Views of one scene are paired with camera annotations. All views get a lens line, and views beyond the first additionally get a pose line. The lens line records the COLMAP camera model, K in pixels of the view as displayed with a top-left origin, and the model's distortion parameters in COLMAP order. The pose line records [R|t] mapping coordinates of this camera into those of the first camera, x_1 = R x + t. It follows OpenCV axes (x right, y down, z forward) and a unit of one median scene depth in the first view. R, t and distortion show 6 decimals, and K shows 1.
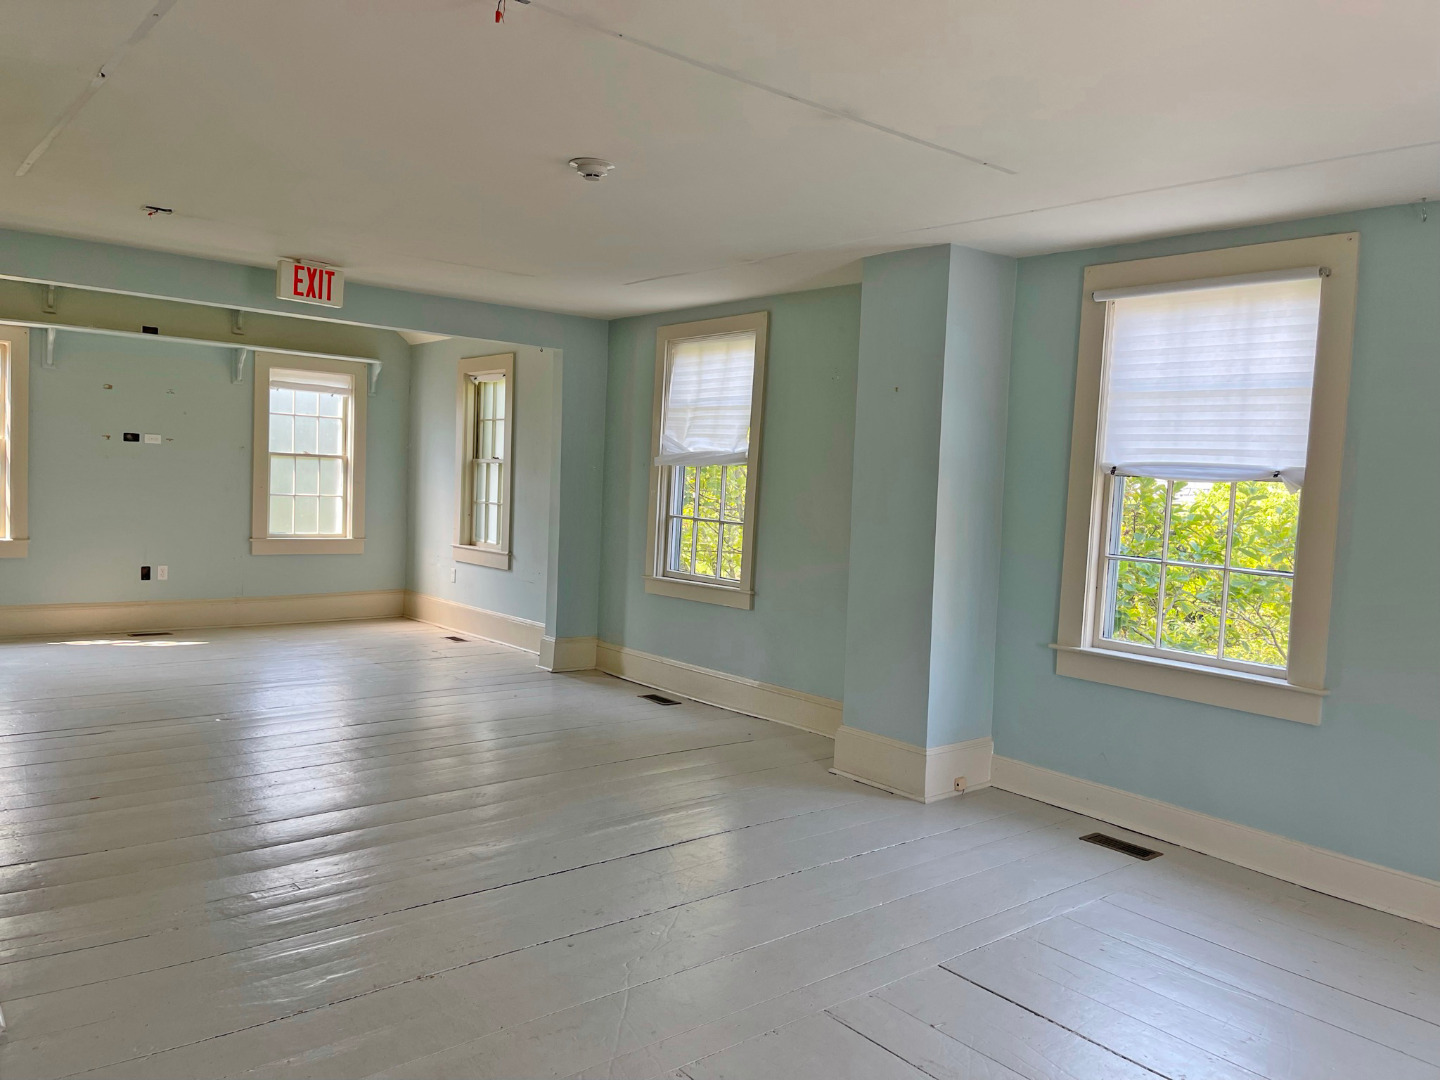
lens RADIAL K [[1076.7, 0, 720.0], [0, 1076.7, 540.0], [0, 0, 1]] dist [0.102128, -0.104848]
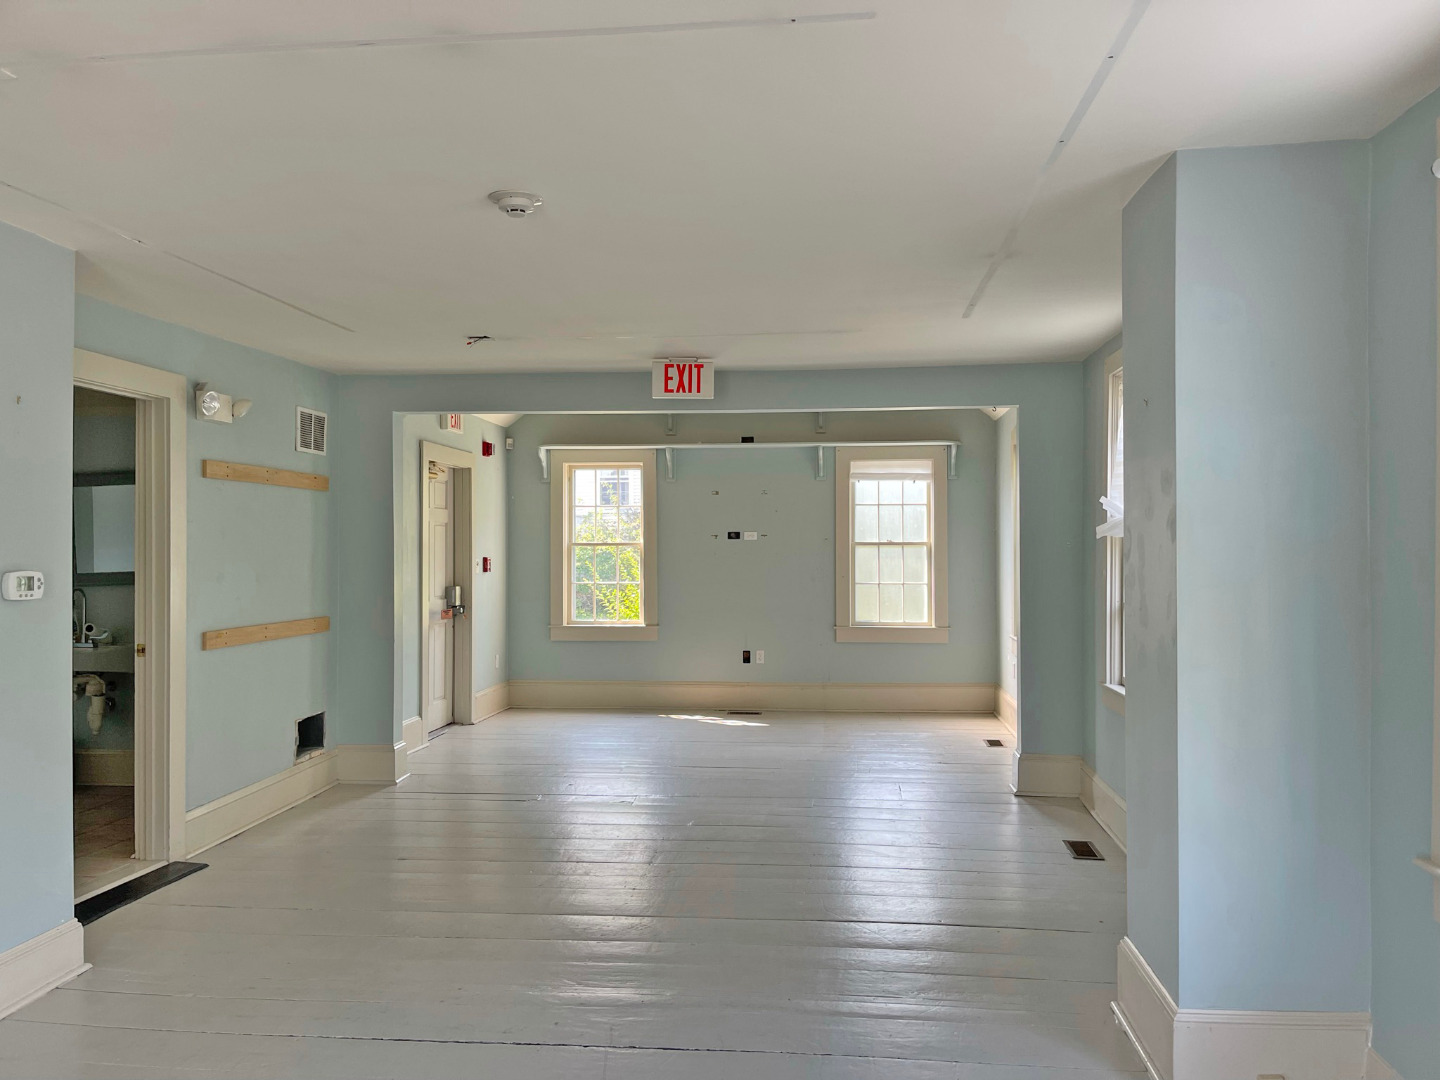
lens RADIAL K [[1076.7, 0, 720.0], [0, 1076.7, 540.0], [0, 0, 1]] dist [0.102128, -0.104848]
pose [[0.709666, -0.047090, -0.702963, 0.228556], [-0.008422, 0.997125, -0.075299, -0.005275], [0.704488, 0.059357, 0.707229, 0.204653]]
